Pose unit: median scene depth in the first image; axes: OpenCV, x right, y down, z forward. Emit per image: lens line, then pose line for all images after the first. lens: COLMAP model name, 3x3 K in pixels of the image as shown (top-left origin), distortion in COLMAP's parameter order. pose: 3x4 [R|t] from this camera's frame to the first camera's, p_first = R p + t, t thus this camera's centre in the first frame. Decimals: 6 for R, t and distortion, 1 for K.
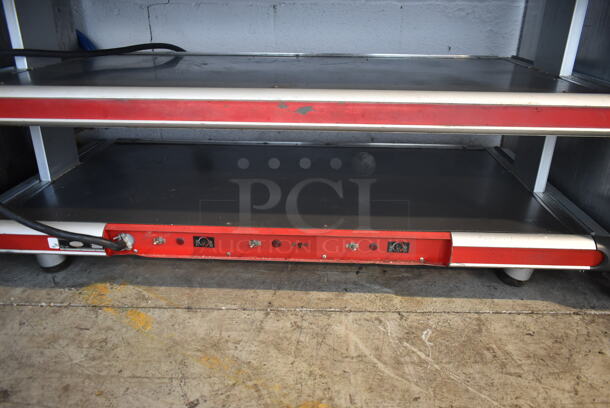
lens RADIAL K [[463.7, 0, 305.0], [0, 463.7, 204.0], [0, 0, 1]] dist [-0.020713, 0.003379]
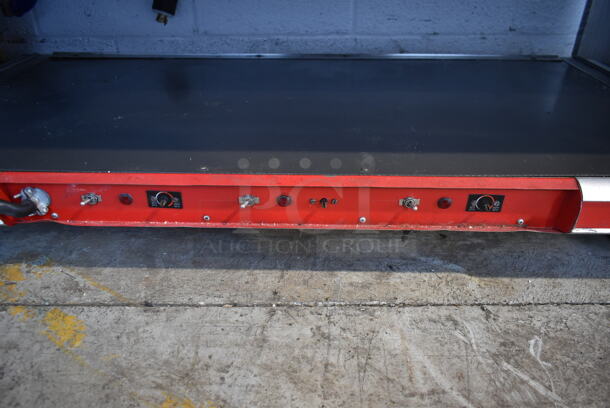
lens RADIAL K [[463.7, 0, 305.0], [0, 463.7, 204.0], [0, 0, 1]] dist [-0.020713, 0.003379]
pose [[0.999741, -0.016964, 0.015201, -0.043551], [0.014933, 0.992047, 0.124980, 0.014609], [-0.017200, -0.124720, 0.992043, 0.393902]]
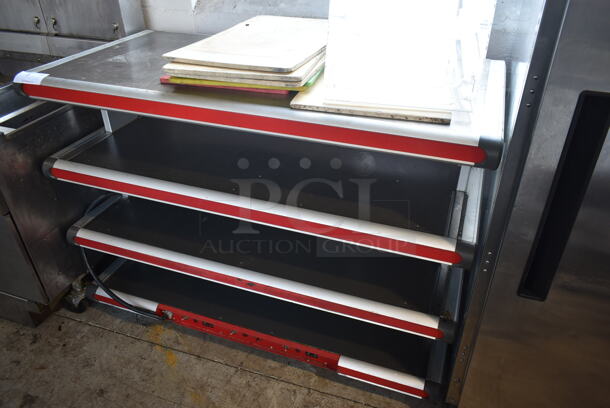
lens RADIAL K [[463.7, 0, 305.0], [0, 463.7, 204.0], [0, 0, 1]] dist [-0.020713, 0.003379]
pose [[0.954839, 0.149880, -0.256550, 0.512791], [-0.103837, 0.977331, 0.184505, -0.721932], [0.278387, -0.149534, 0.948757, -0.488291]]
